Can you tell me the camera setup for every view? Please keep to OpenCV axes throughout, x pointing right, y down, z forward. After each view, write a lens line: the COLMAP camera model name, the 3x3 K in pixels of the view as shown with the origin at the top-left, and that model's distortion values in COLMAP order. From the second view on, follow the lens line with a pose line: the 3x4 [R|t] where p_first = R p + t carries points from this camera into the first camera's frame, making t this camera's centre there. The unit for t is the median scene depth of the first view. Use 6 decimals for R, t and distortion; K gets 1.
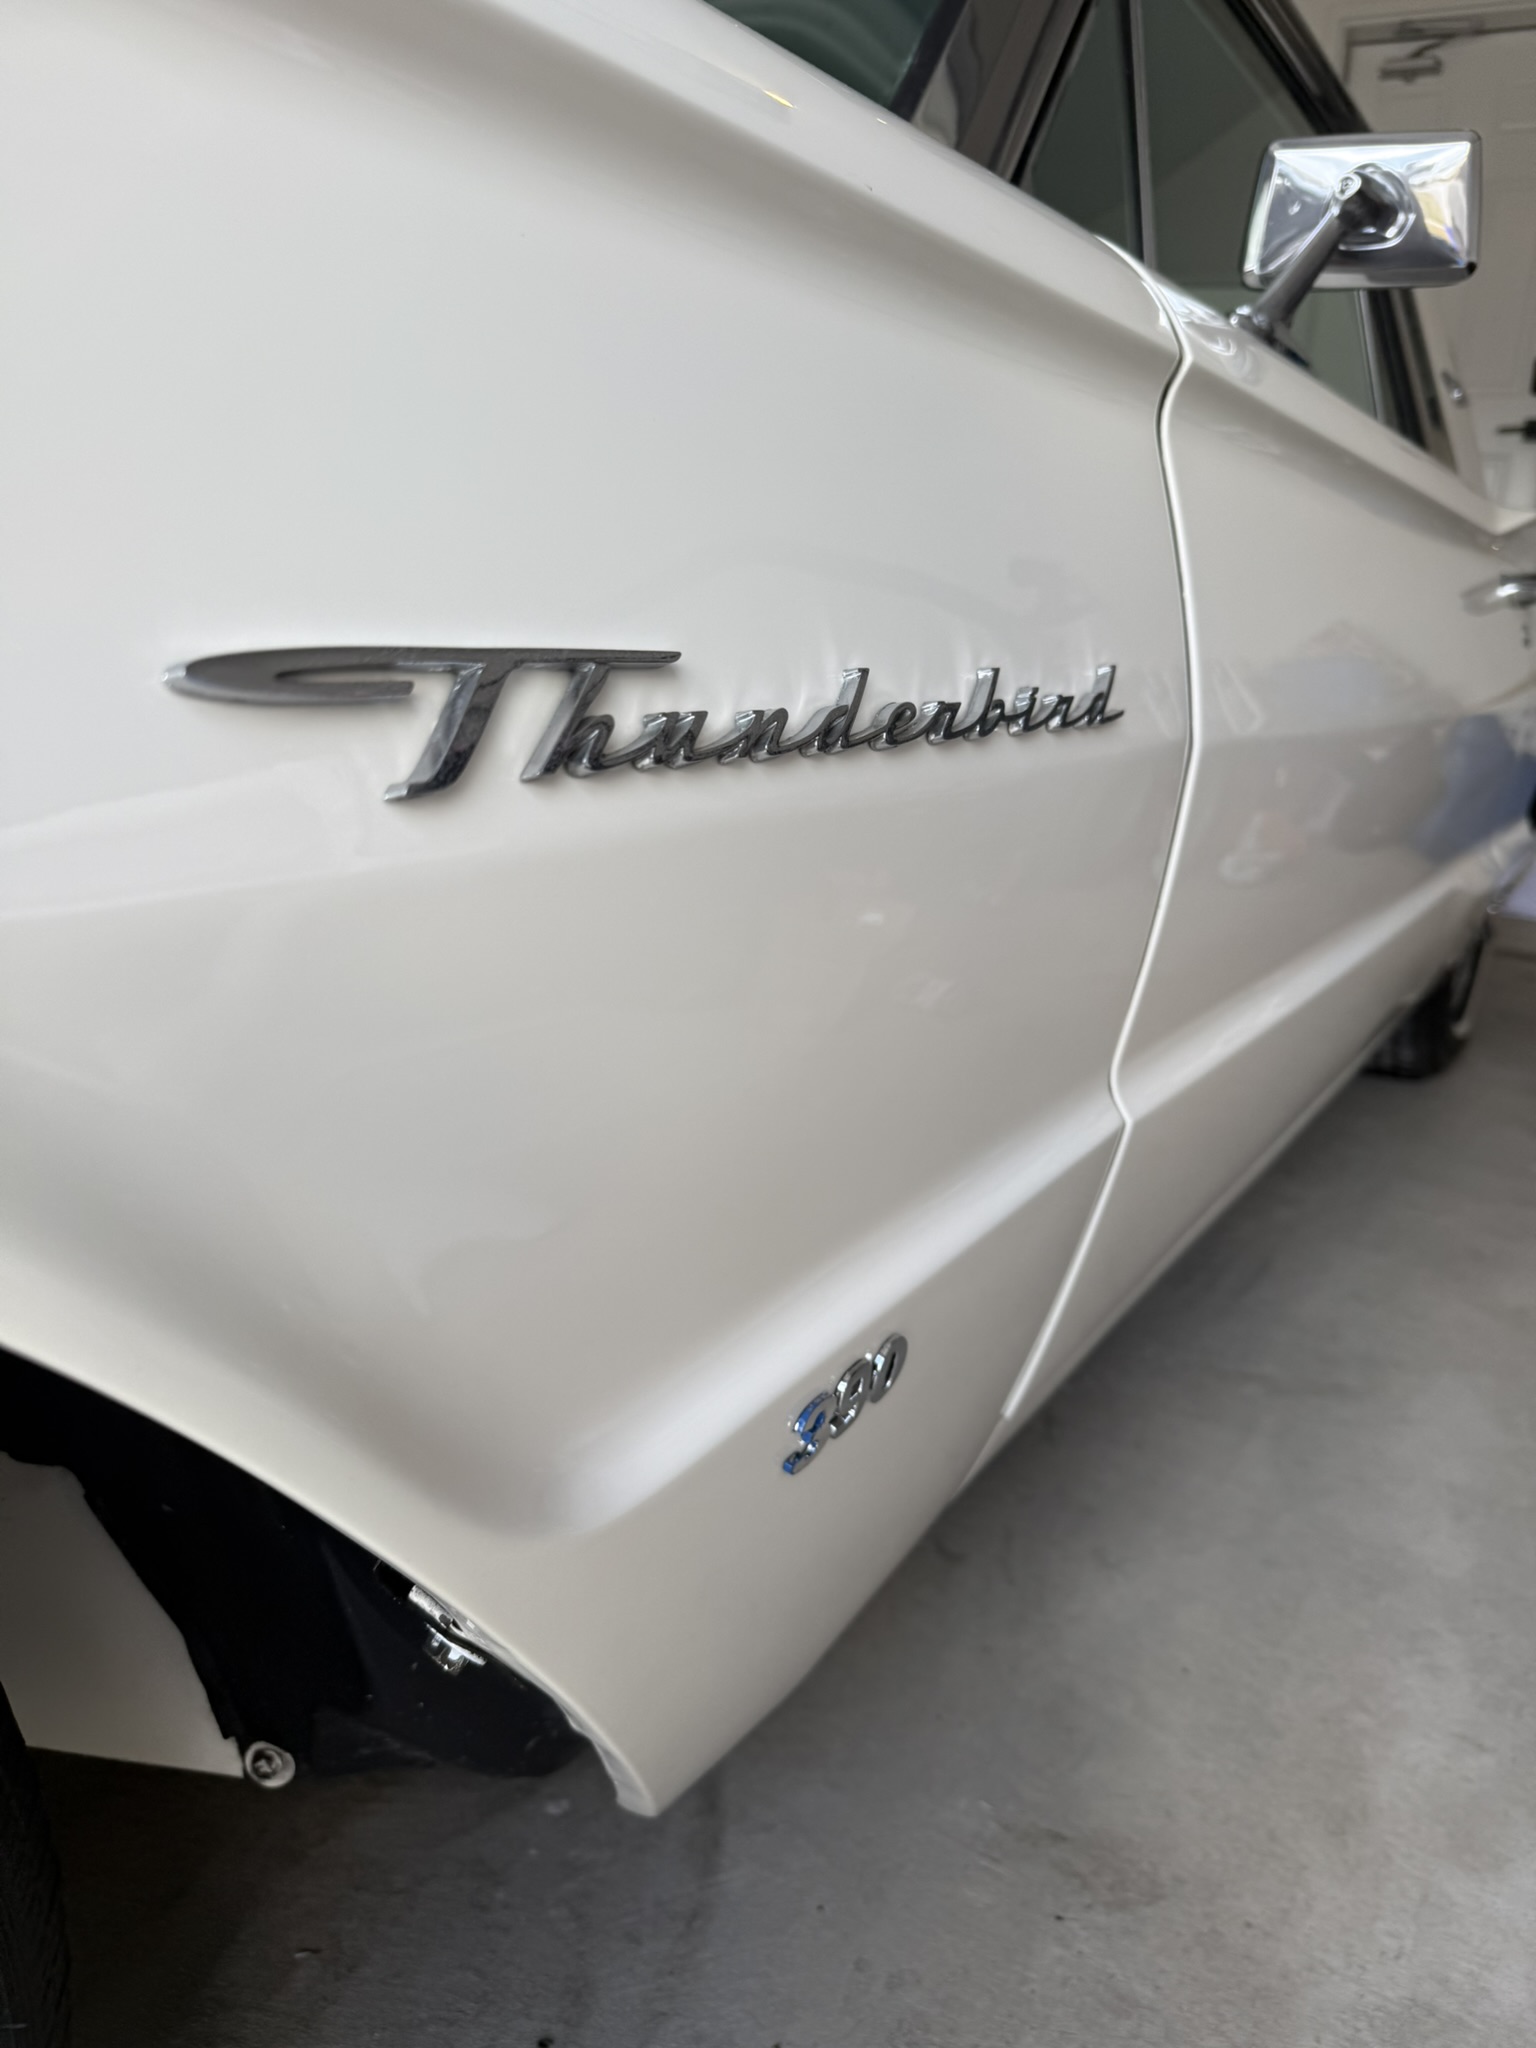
lens RADIAL K [[1447.1, 0, 769.2], [0, 1447.1, 1030.3], [0, 0, 1]] dist [0.004433, -0.010756]
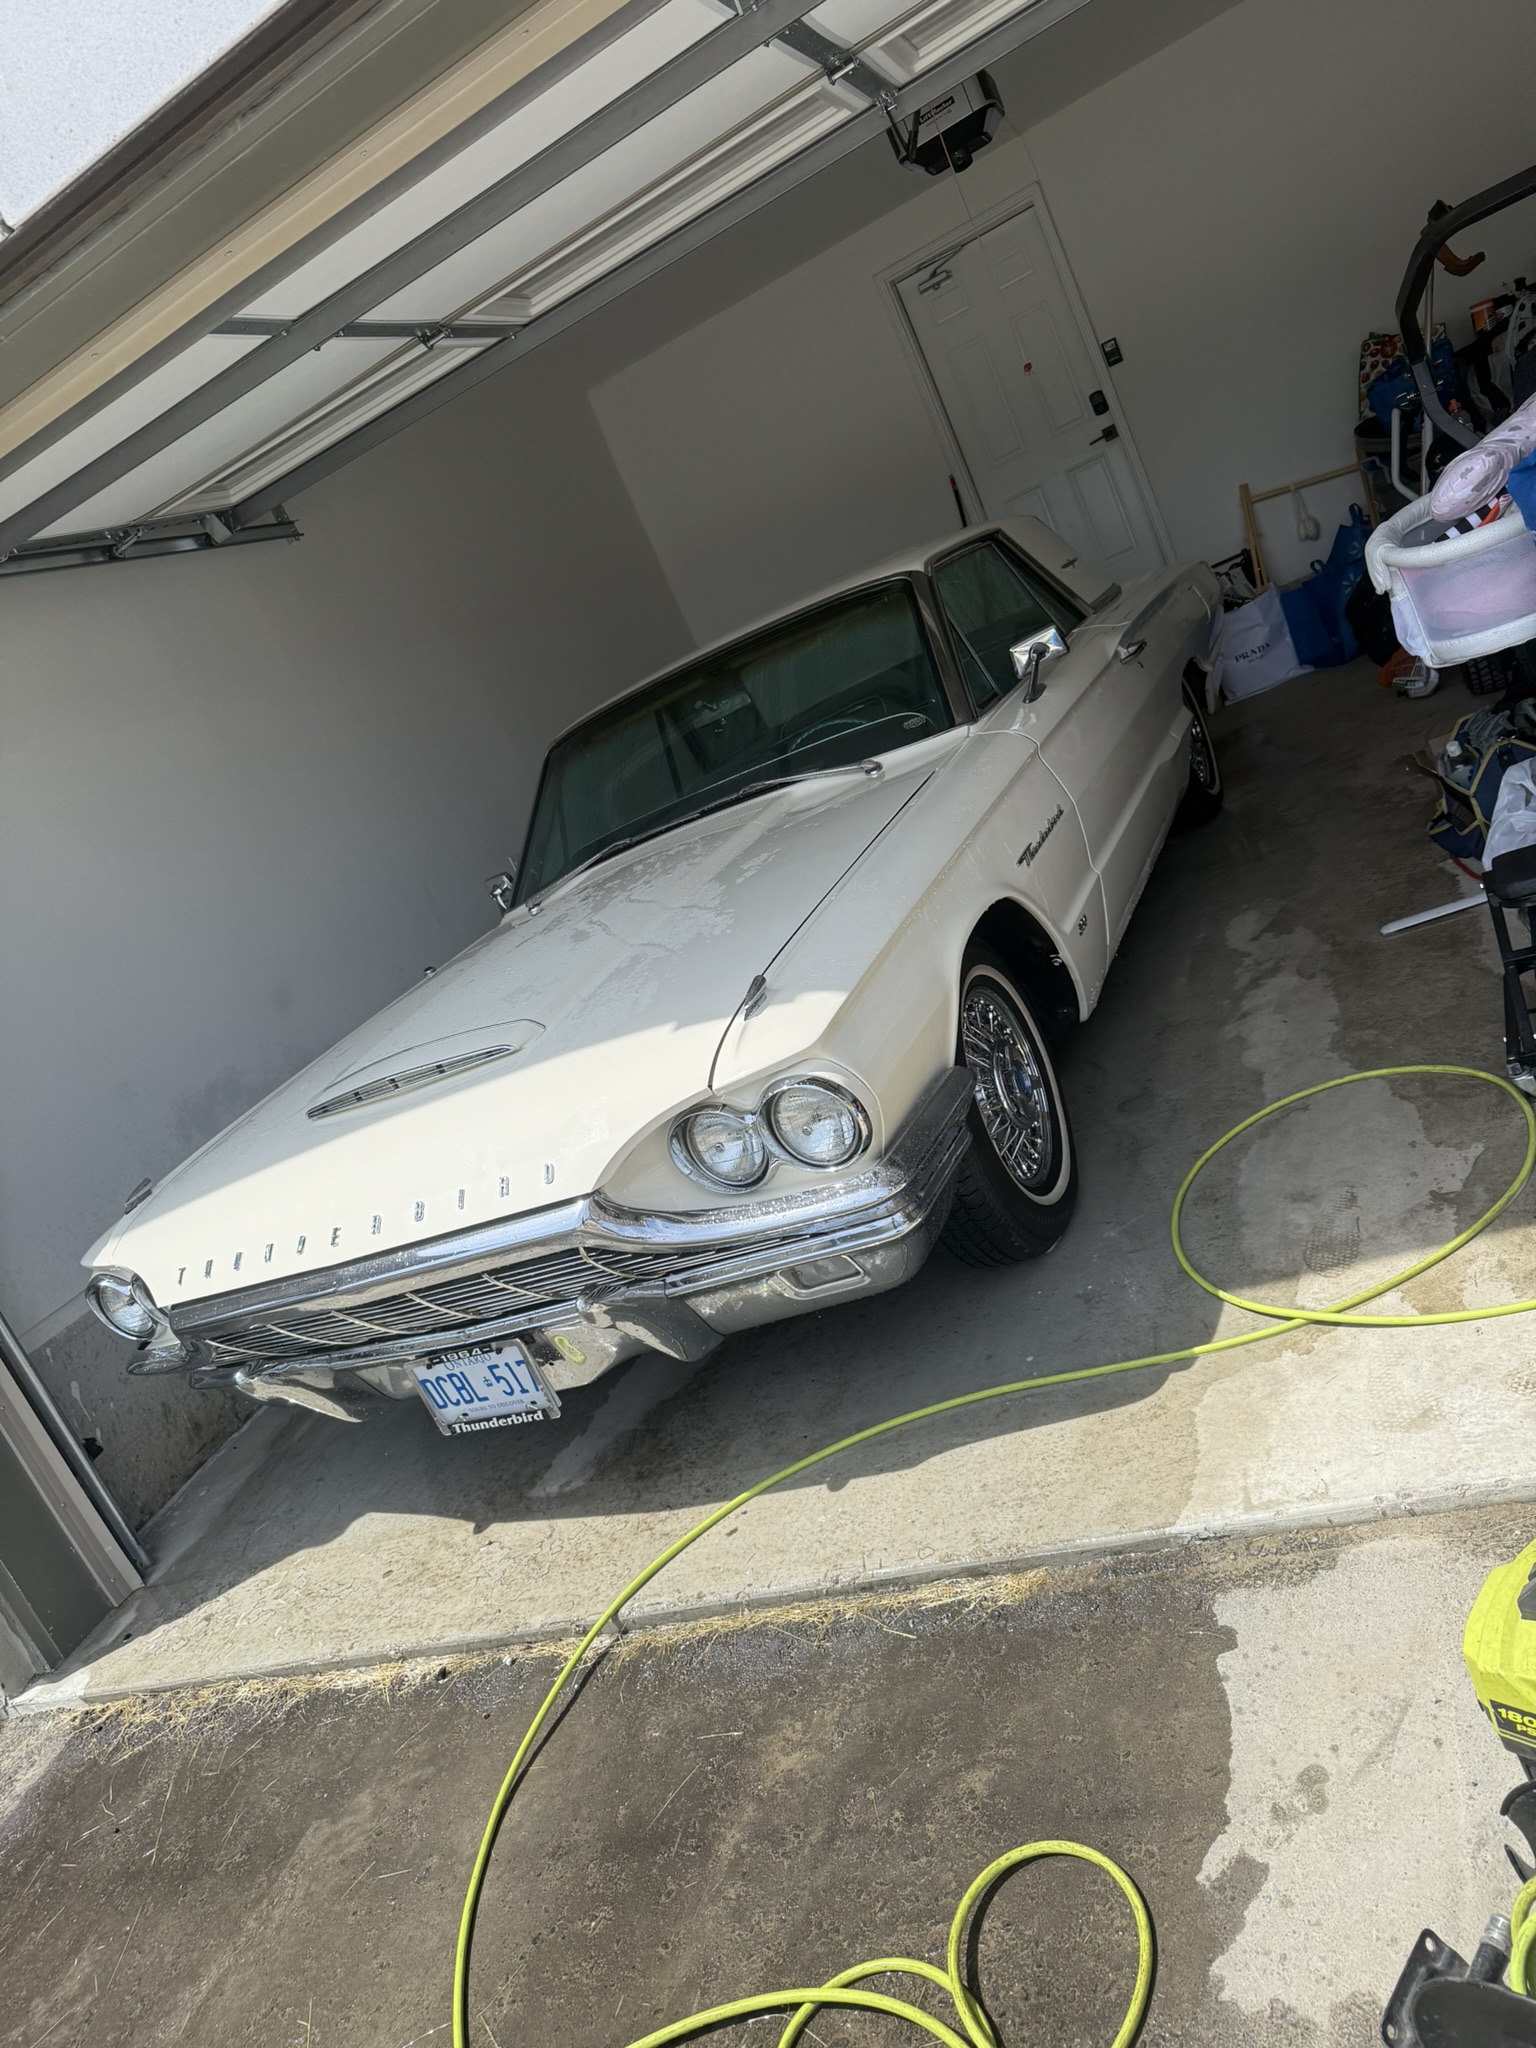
lens RADIAL K [[1445.4, 0, 757.1], [0, 1445.4, 1025.3], [0, 0, 1]] dist [0.042003, -0.058605]
pose [[0.867069, -0.497660, 0.022929, -1.213390], [0.498100, 0.866864, -0.021044, 0.040451], [-0.009403, 0.029668, 0.999516, -4.165837]]
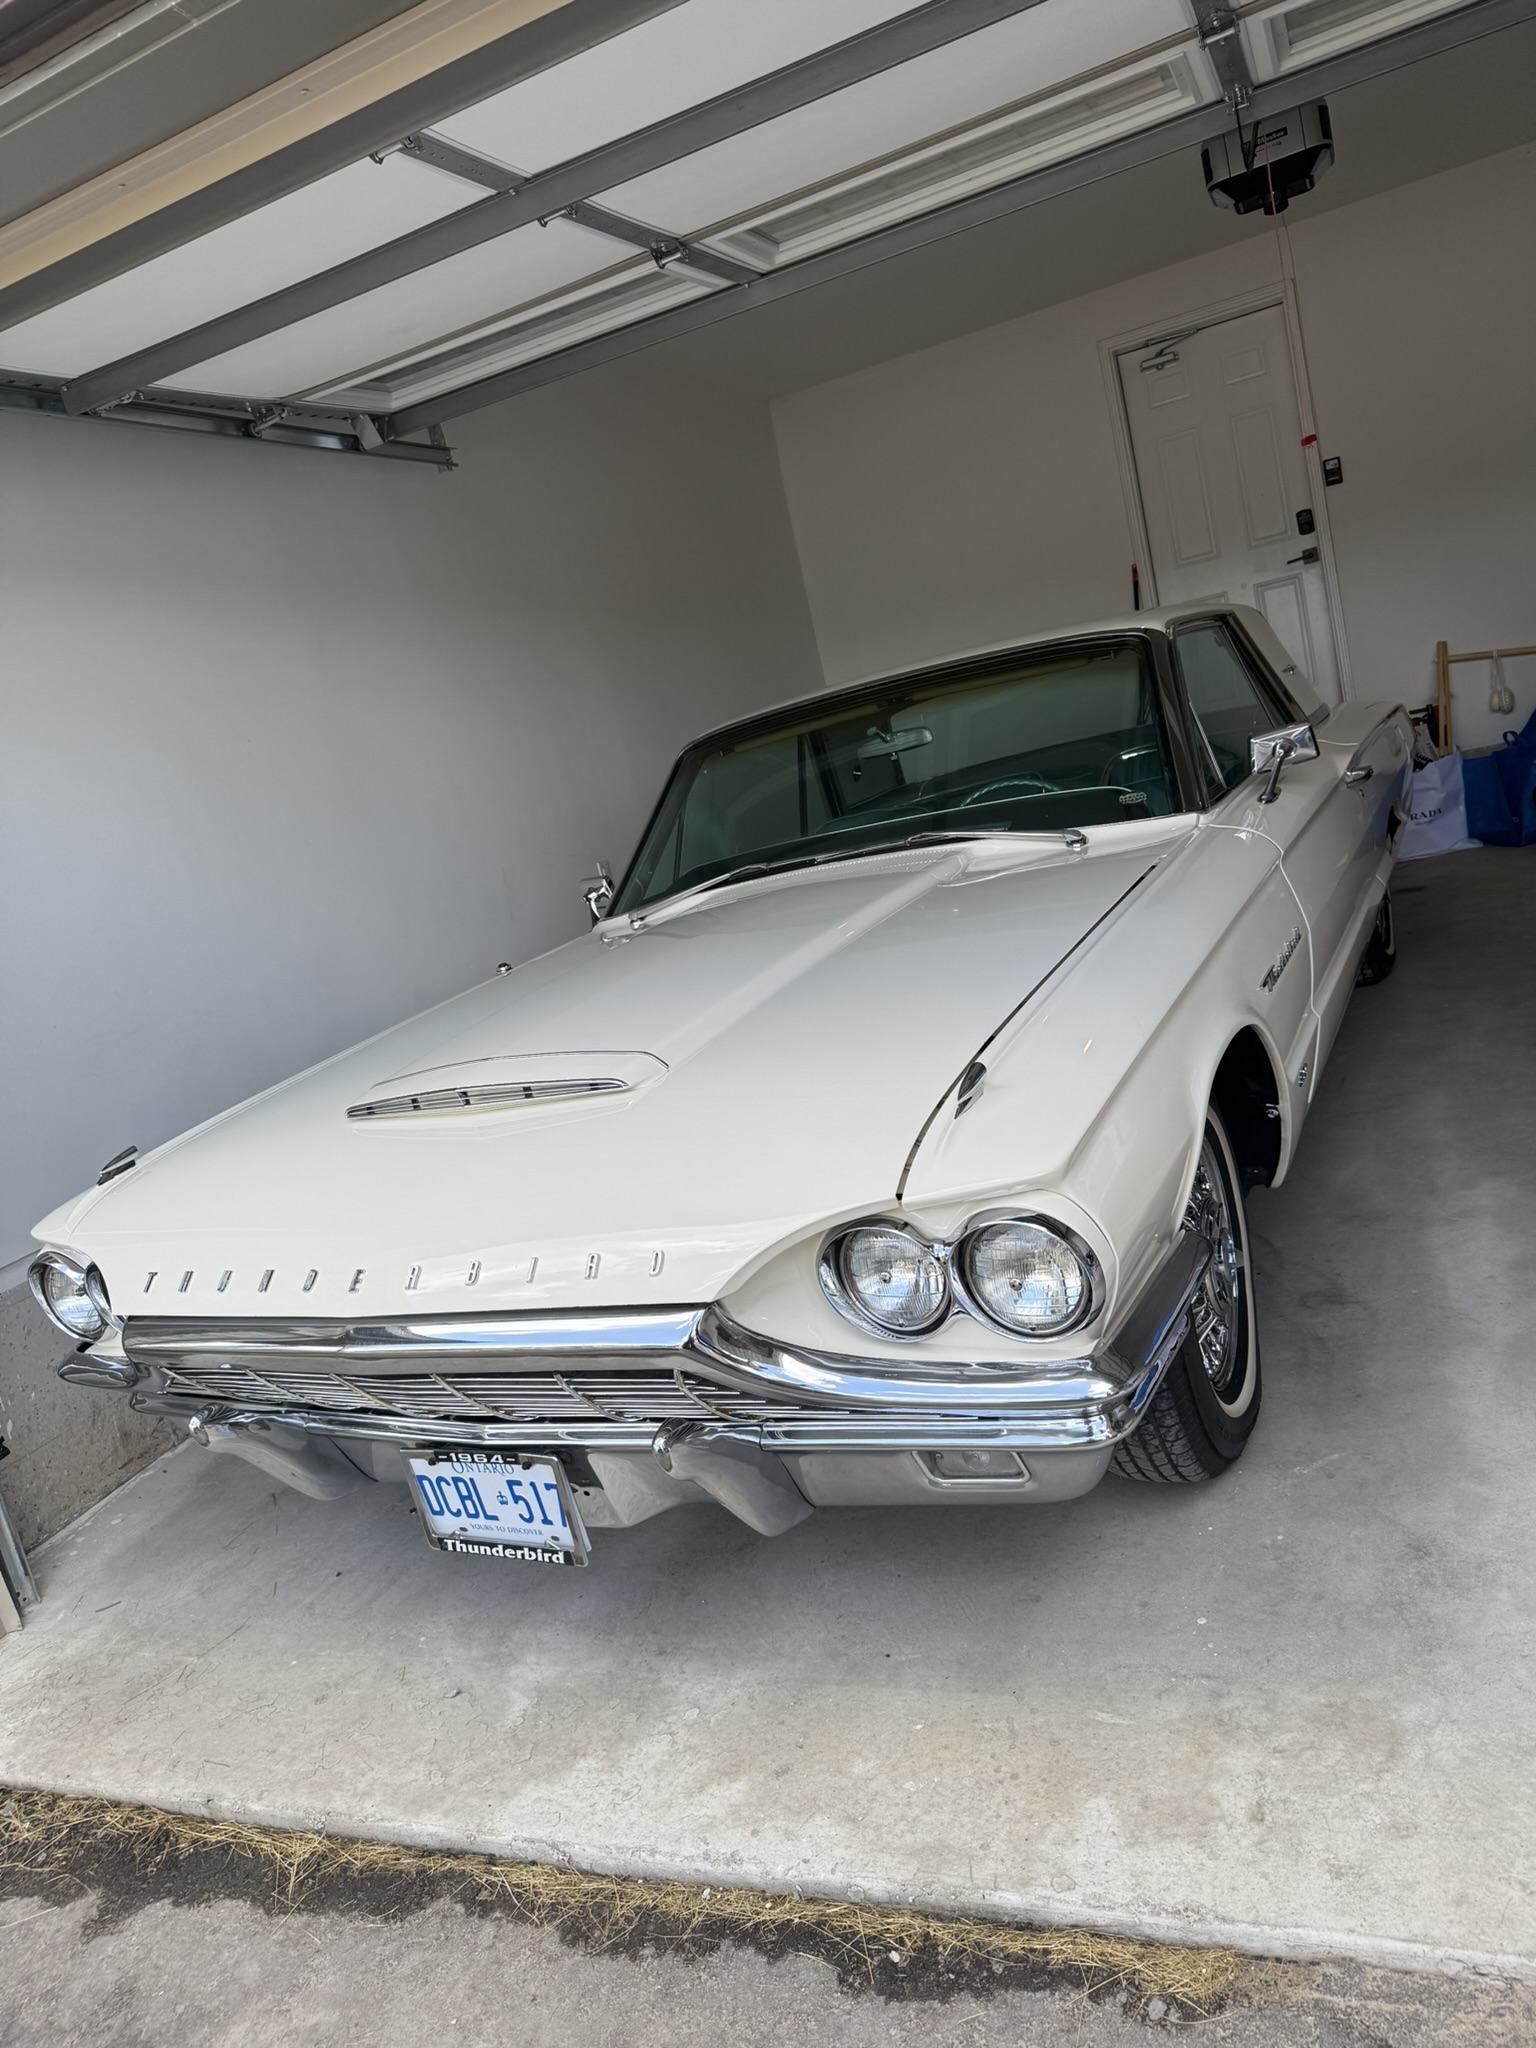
lens RADIAL K [[1448.3, 0, 767.4], [0, 1448.3, 1044.2], [0, 0, 1]] dist [0.001945, -0.006712]
pose [[0.950435, -0.308543, 0.038389, -1.534984], [0.310142, 0.949538, -0.046801, -0.168820], [-0.022012, 0.056387, 0.998166, -3.297875]]
